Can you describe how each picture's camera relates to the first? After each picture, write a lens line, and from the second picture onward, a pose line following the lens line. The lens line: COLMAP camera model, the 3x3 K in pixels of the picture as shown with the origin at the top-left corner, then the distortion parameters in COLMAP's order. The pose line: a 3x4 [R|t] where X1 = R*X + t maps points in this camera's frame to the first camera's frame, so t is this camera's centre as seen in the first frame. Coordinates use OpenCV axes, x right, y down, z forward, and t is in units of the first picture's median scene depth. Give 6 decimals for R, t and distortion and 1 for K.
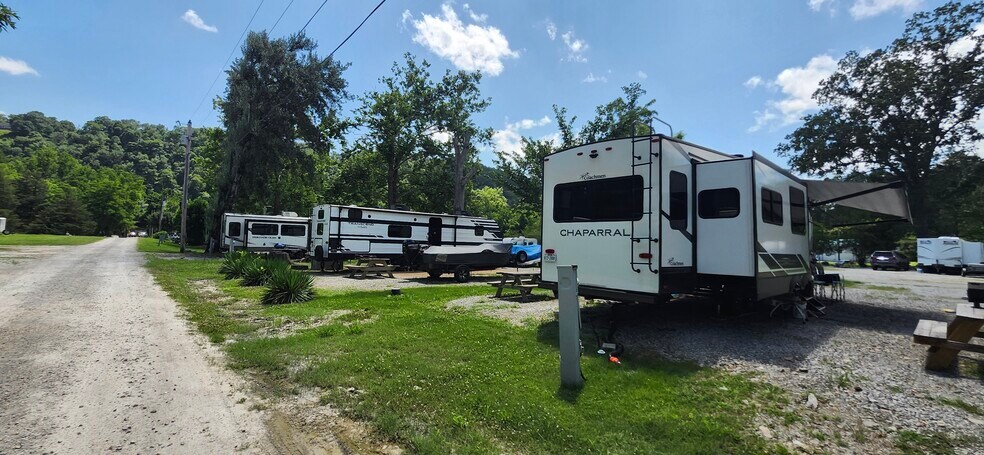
lens RADIAL K [[386.4, 0, 500.4], [0, 386.4, 224.4], [0, 0, 1]] dist [-0.000328, -0.000095]
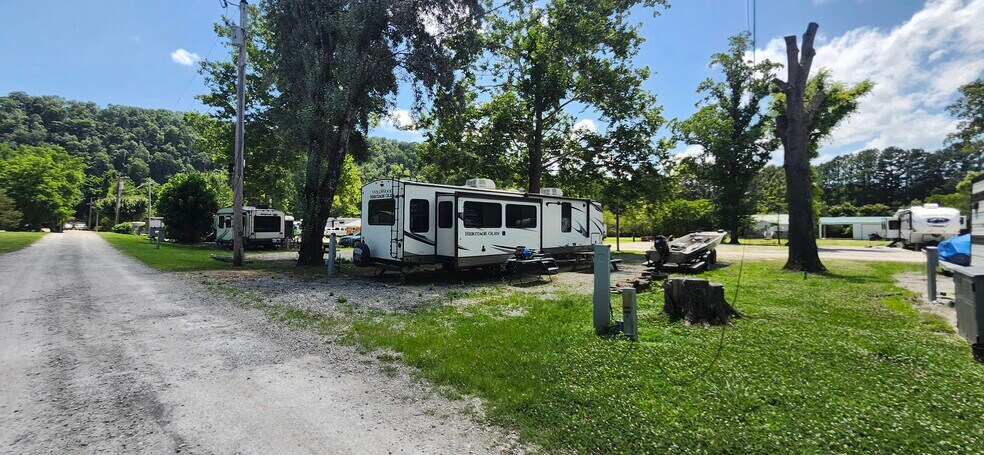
lens RADIAL K [[386.4, 0, 487.5], [0, 386.4, 218.9], [0, 0, 1]] dist [-0.000328, -0.000095]
pose [[0.996769, -0.013424, 0.079196, -0.126123], [0.011906, 0.999737, 0.019604, 0.001762], [-0.079438, -0.018598, 0.996666, 0.112675]]
